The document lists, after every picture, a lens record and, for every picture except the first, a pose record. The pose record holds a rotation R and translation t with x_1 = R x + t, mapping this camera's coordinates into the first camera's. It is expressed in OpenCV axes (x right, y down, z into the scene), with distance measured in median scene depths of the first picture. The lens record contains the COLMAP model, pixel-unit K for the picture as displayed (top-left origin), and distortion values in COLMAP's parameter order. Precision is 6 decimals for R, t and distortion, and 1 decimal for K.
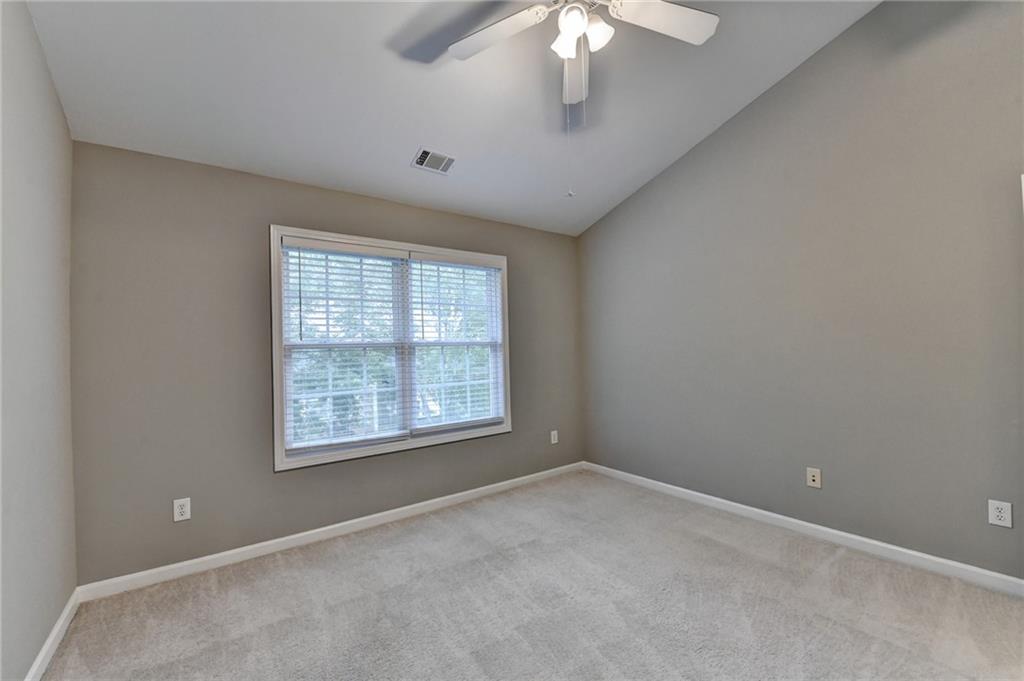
lens RADIAL K [[412.7, 0, 504.3], [0, 412.7, 342.8], [0, 0, 1]] dist [-0.010154, -0.000900]
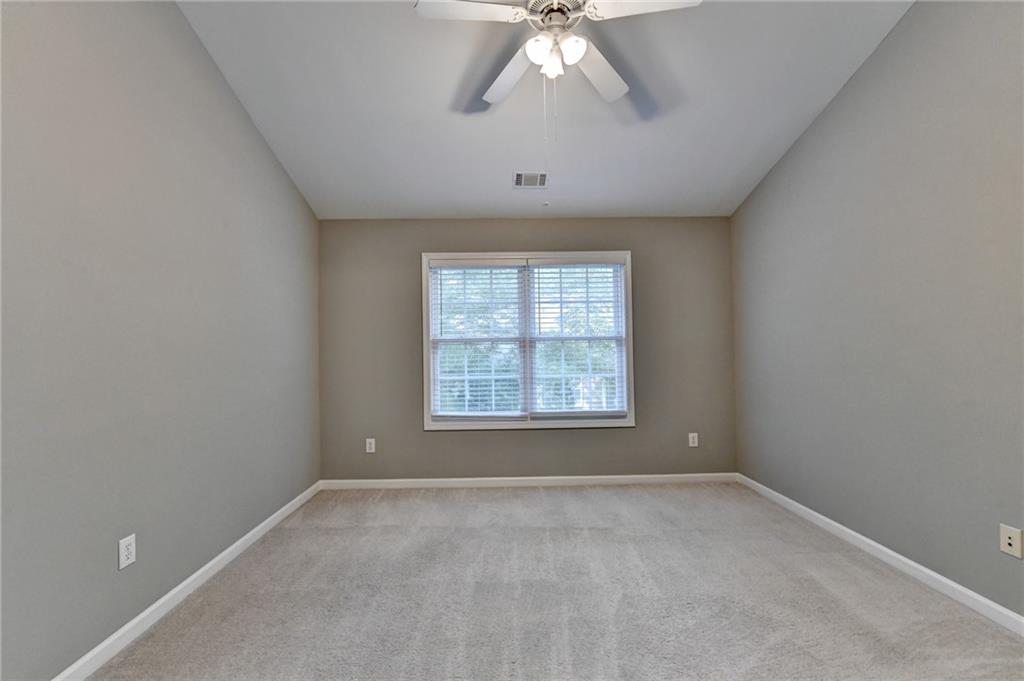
lens RADIAL K [[412.7, 0, 504.3], [0, 412.7, 342.8], [0, 0, 1]] dist [-0.010154, -0.000900]
pose [[0.821517, 0.002724, -0.570177, 0.416679], [0.003245, 0.999950, 0.009453, 0.003461], [0.570174, -0.009617, 0.821467, 0.008182]]
